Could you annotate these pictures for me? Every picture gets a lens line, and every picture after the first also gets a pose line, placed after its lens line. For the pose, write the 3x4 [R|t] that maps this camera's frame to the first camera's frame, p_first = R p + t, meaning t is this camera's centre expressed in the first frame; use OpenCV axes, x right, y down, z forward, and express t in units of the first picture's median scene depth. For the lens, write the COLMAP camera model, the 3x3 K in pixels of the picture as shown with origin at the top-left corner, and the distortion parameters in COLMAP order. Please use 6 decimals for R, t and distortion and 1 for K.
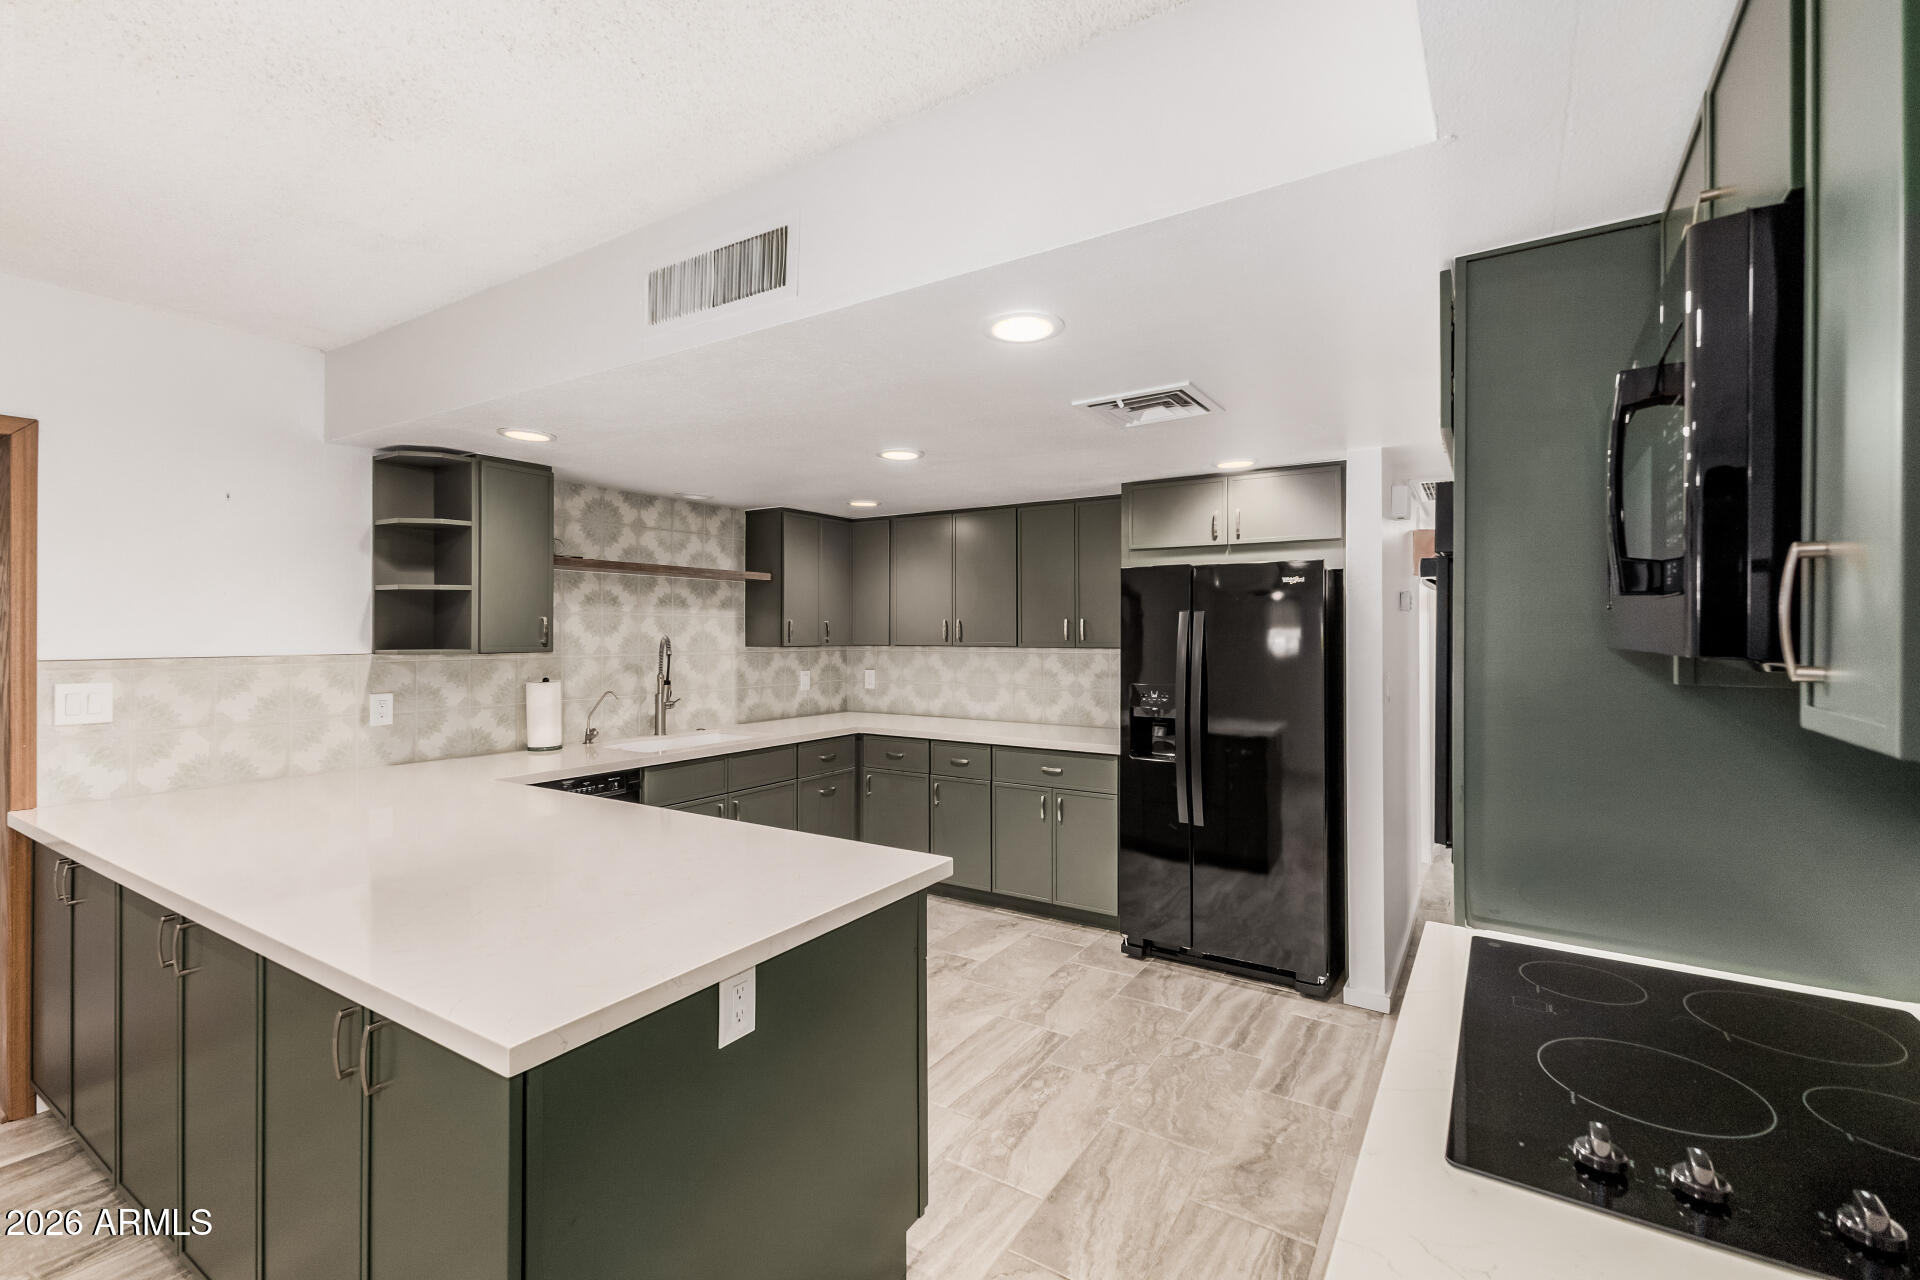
lens RADIAL K [[835.1, 0, 965.8], [0, 835.1, 628.4], [0, 0, 1]] dist [0.012593, -0.002476]
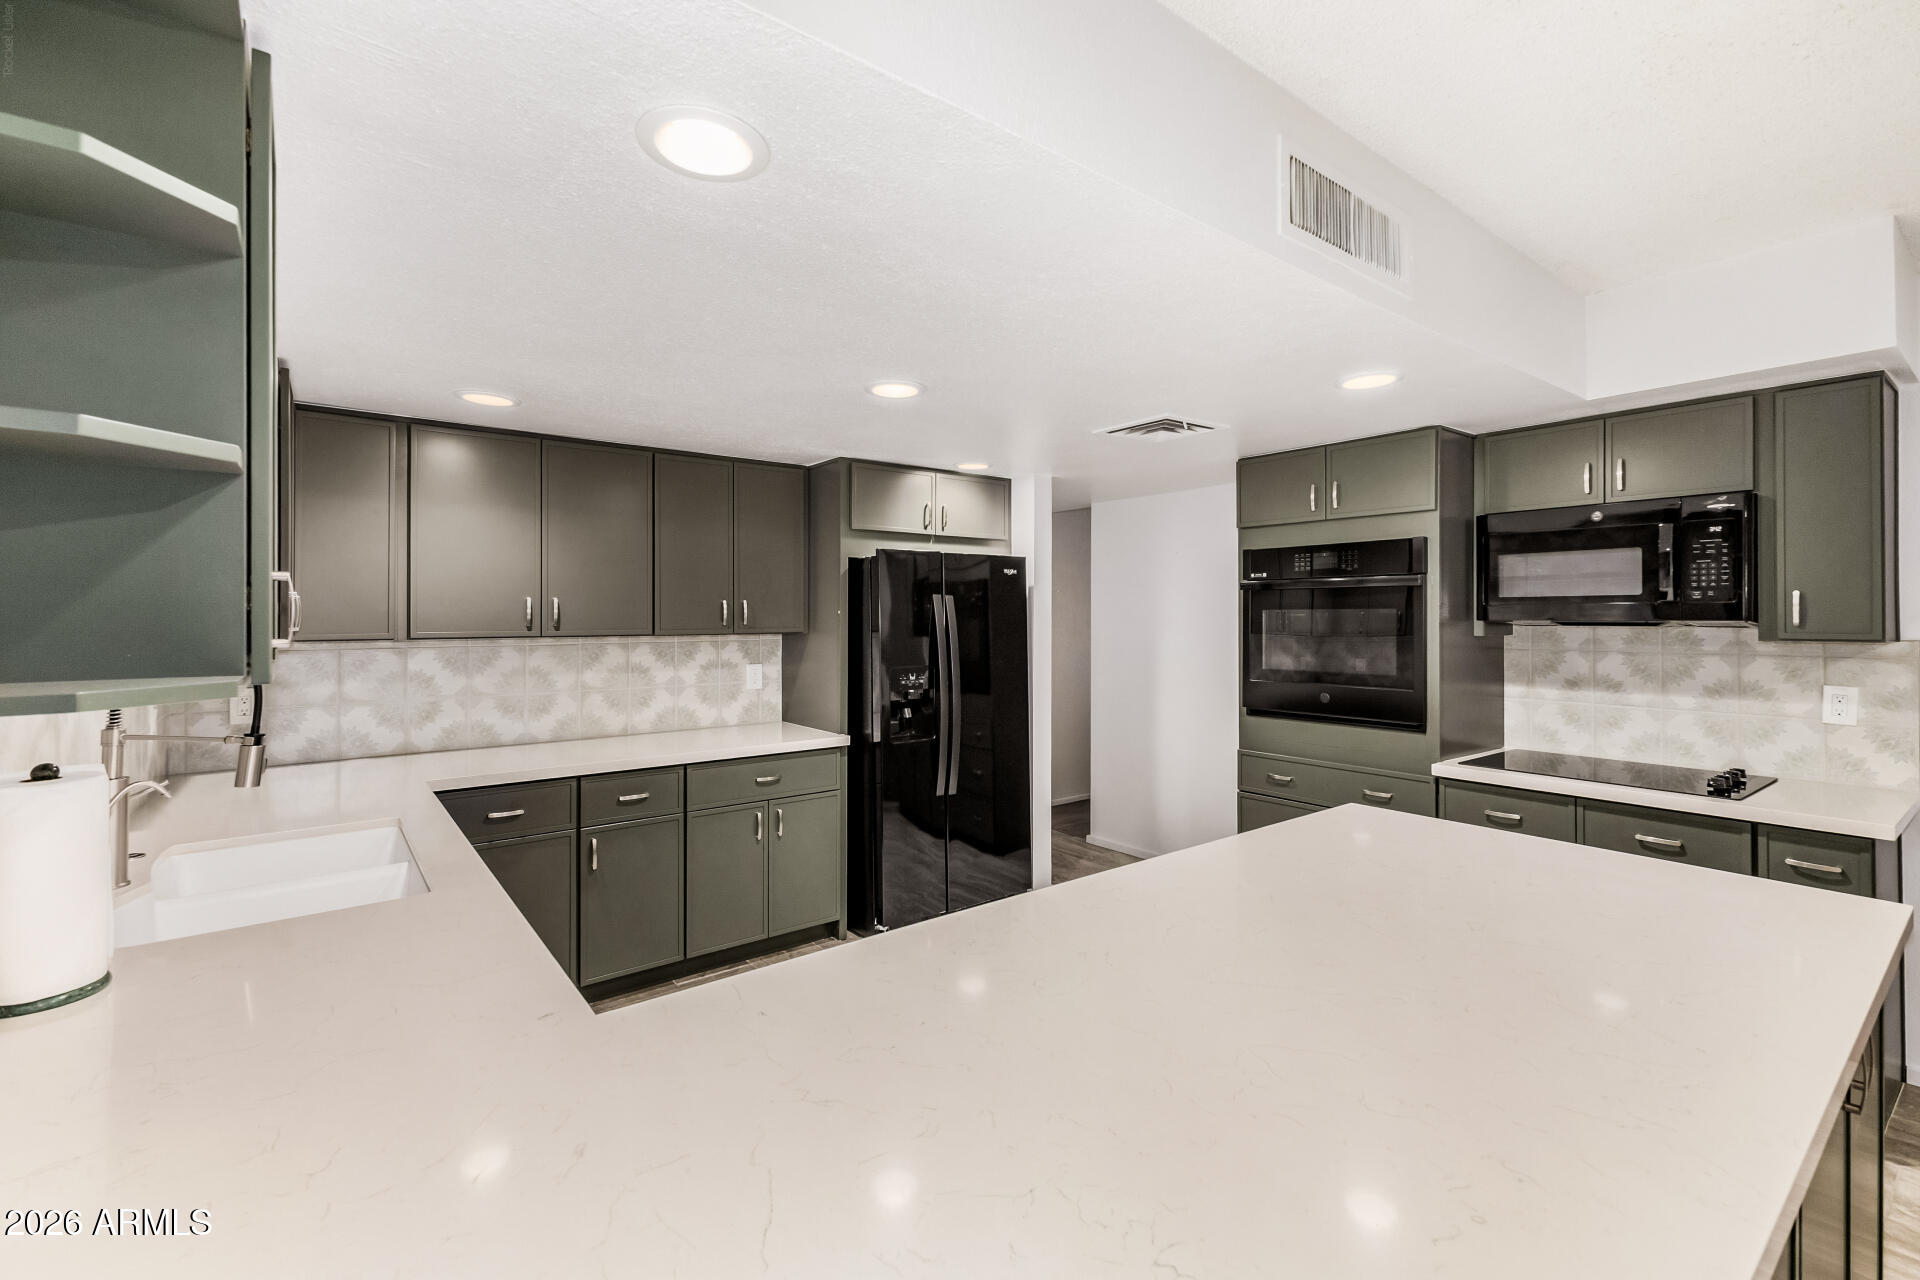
lens RADIAL K [[835.1, 0, 973.3], [0, 835.1, 619.9], [0, 0, 1]] dist [0.012593, -0.002476]
pose [[0.331150, -0.005053, 0.943565, -0.633412], [-0.002823, 0.999976, 0.006346, 0.003112], [-0.943574, -0.004765, 0.331128, 0.537309]]
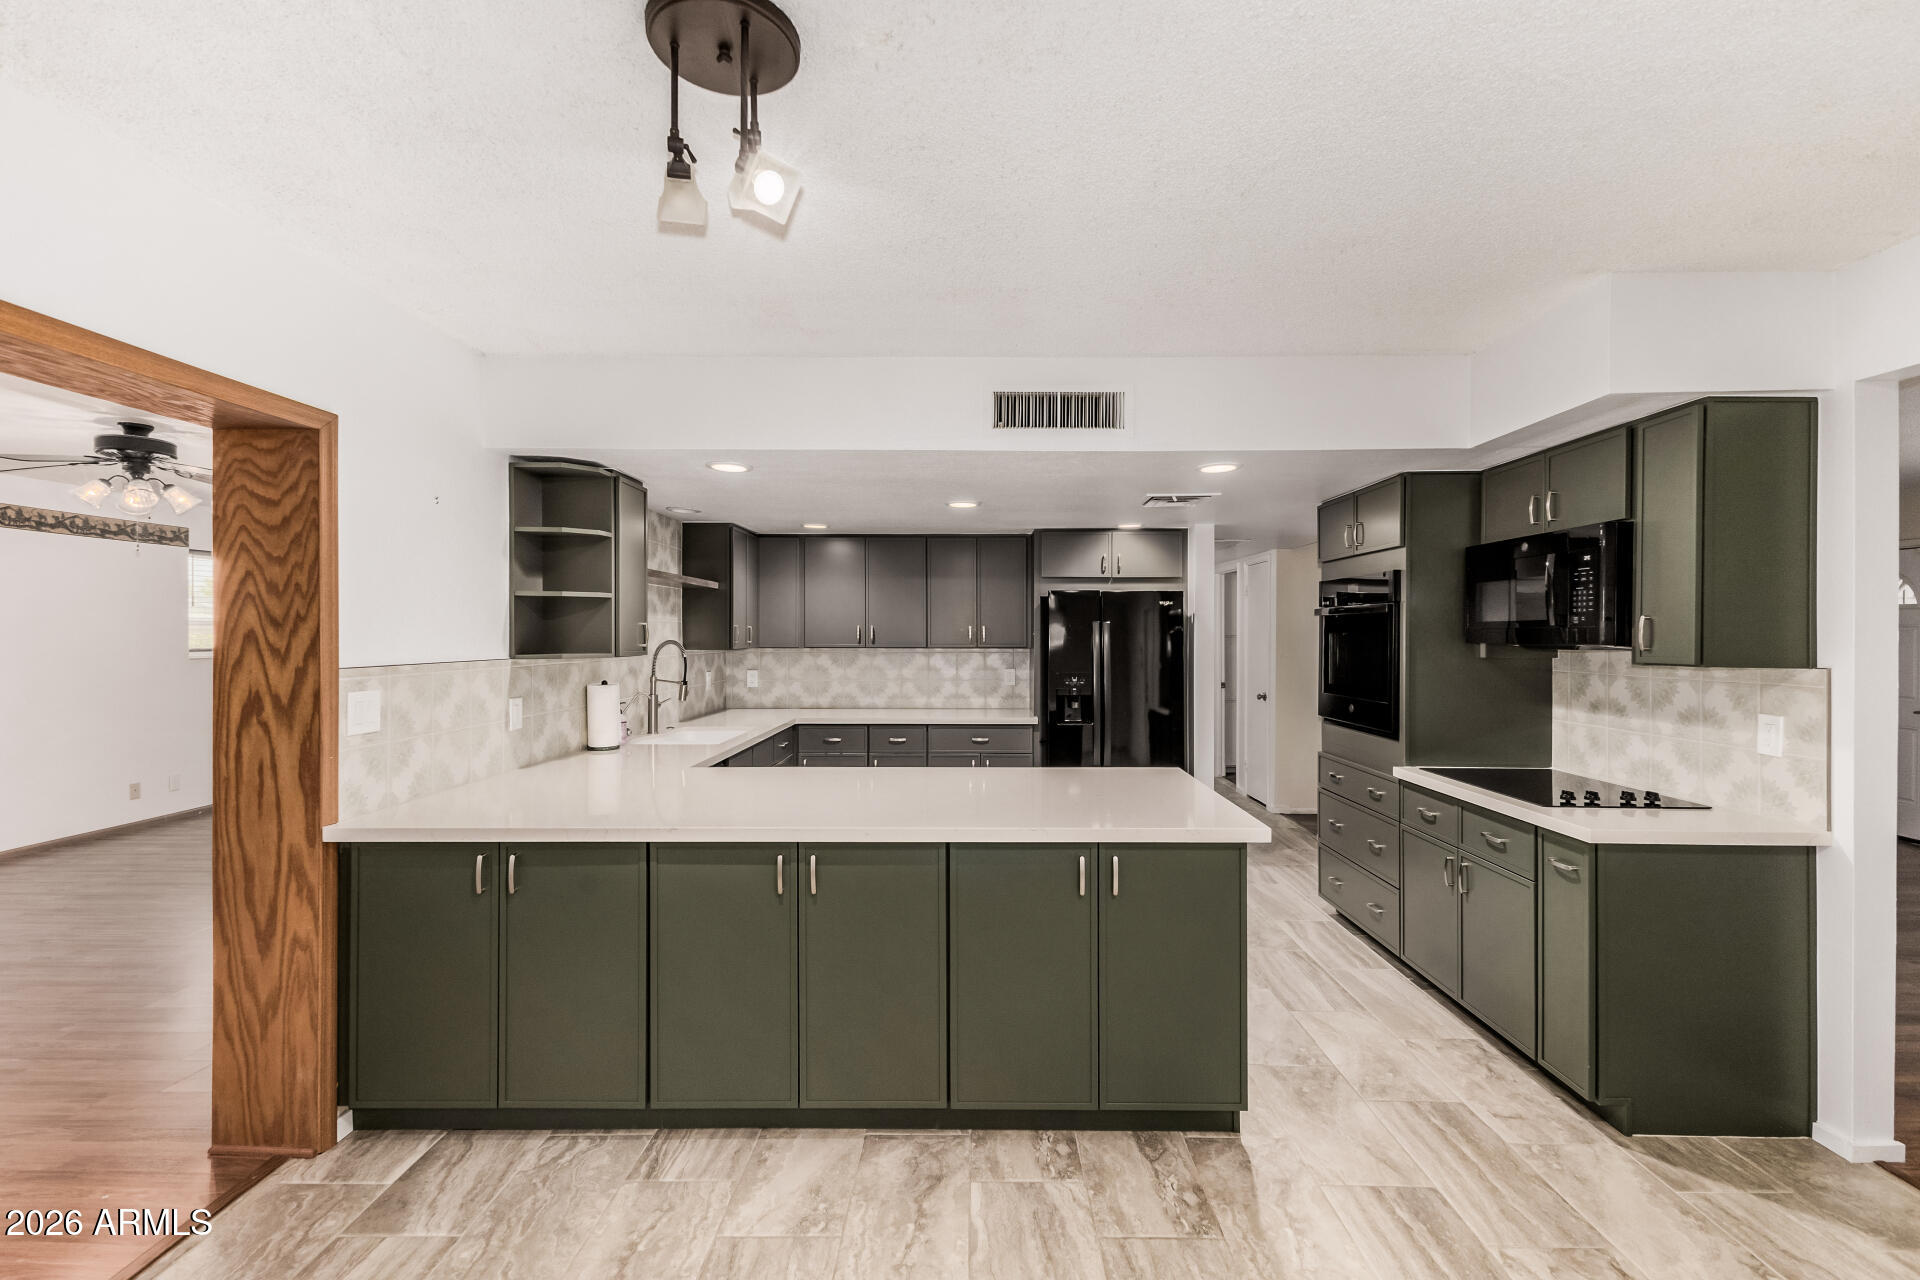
lens RADIAL K [[835.1, 0, 961.7], [0, 835.1, 635.8], [0, 0, 1]] dist [0.012593, -0.002476]
pose [[0.852580, -0.000538, 0.522596, -0.624215], [-0.002750, 0.999981, 0.005516, -0.003466], [-0.522589, -0.006140, 0.852562, -0.113437]]
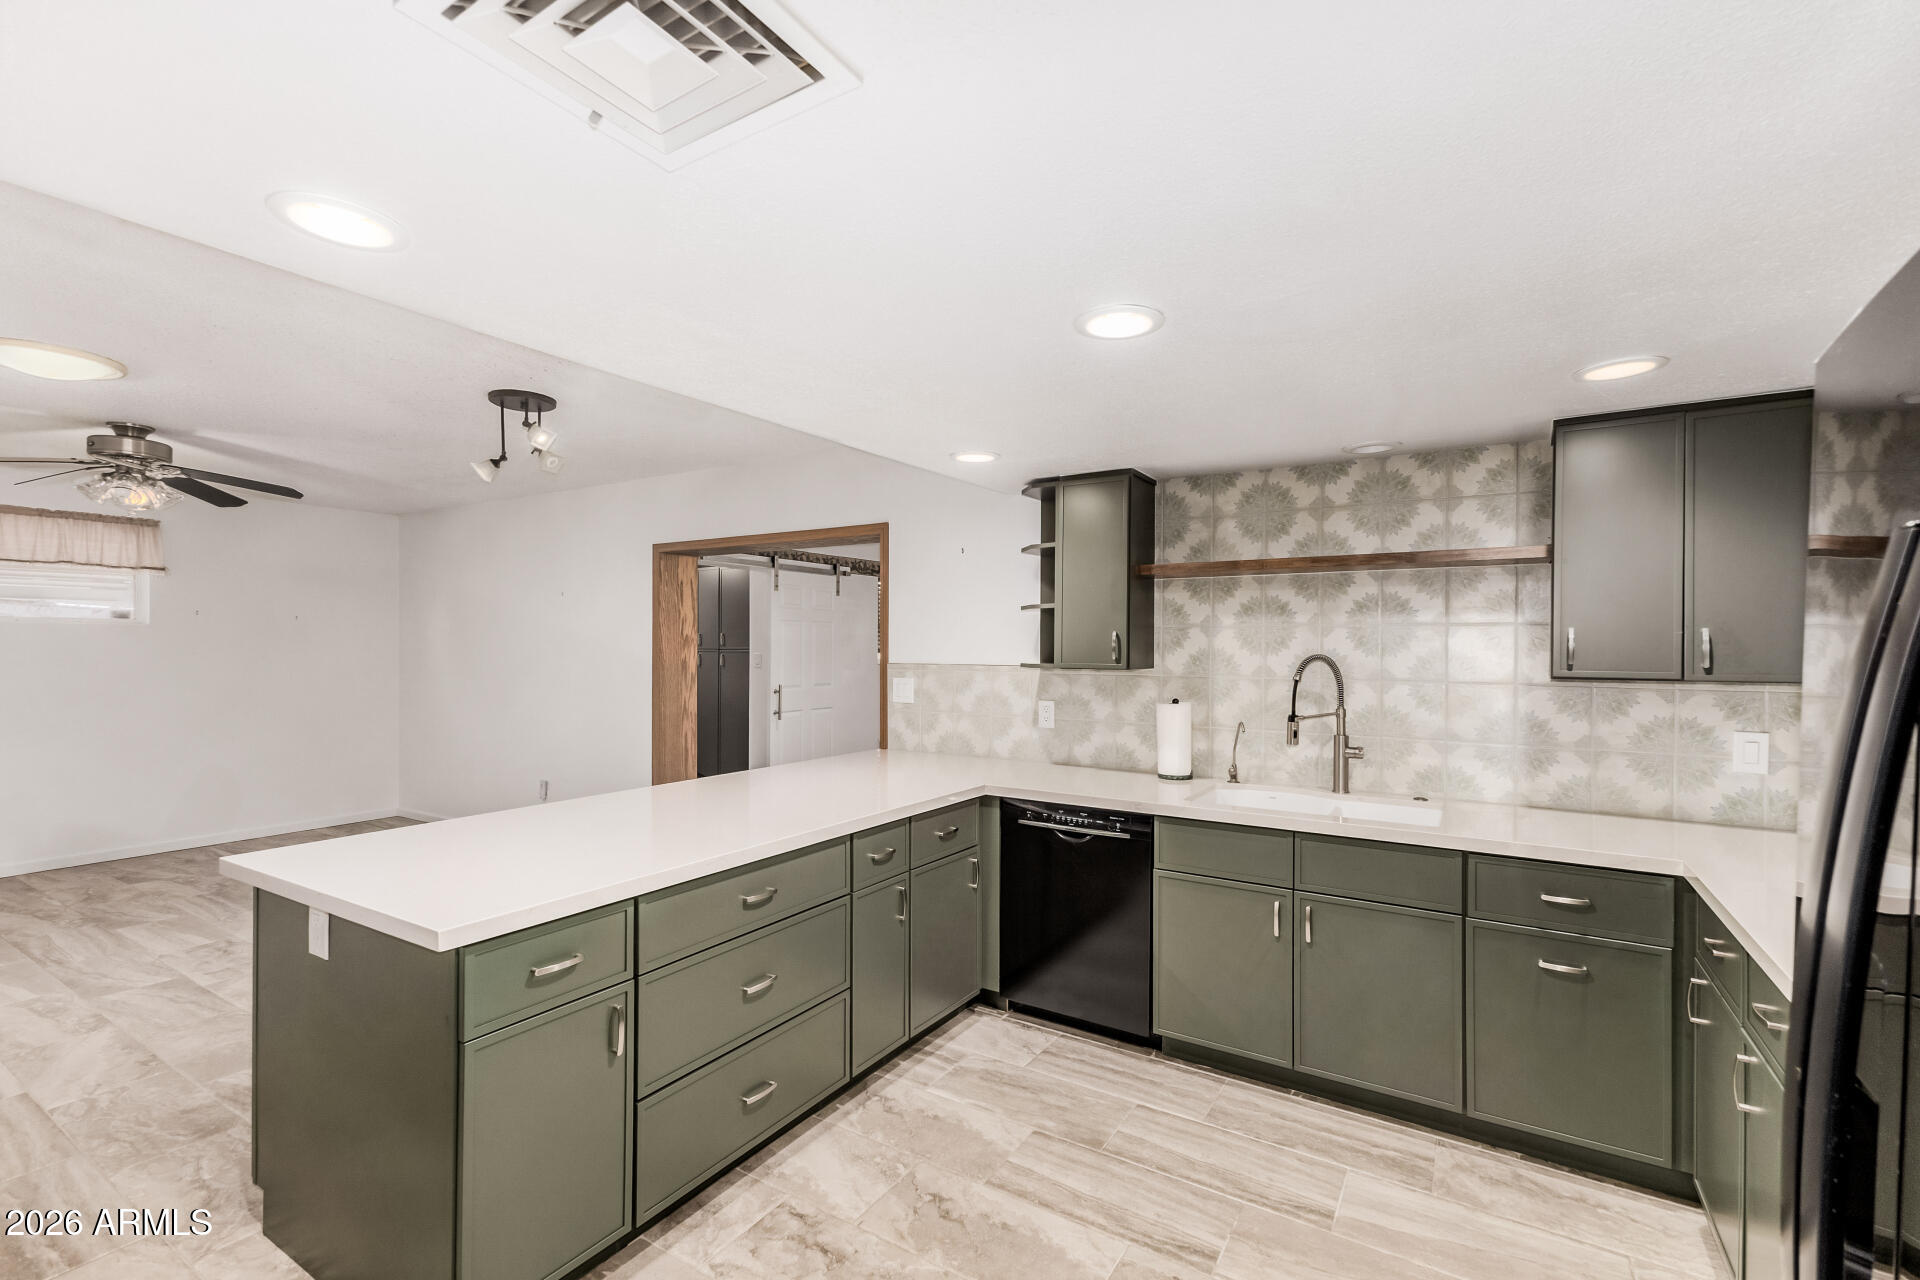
lens RADIAL K [[835.1, 0, 951.5], [0, 835.1, 648.1], [0, 0, 1]] dist [0.012593, -0.002476]
pose [[-0.001645, -0.002604, -0.999995, 0.376861], [-0.003235, 0.999991, -0.002599, 0.006862], [0.999993, 0.003231, -0.001653, 0.710028]]
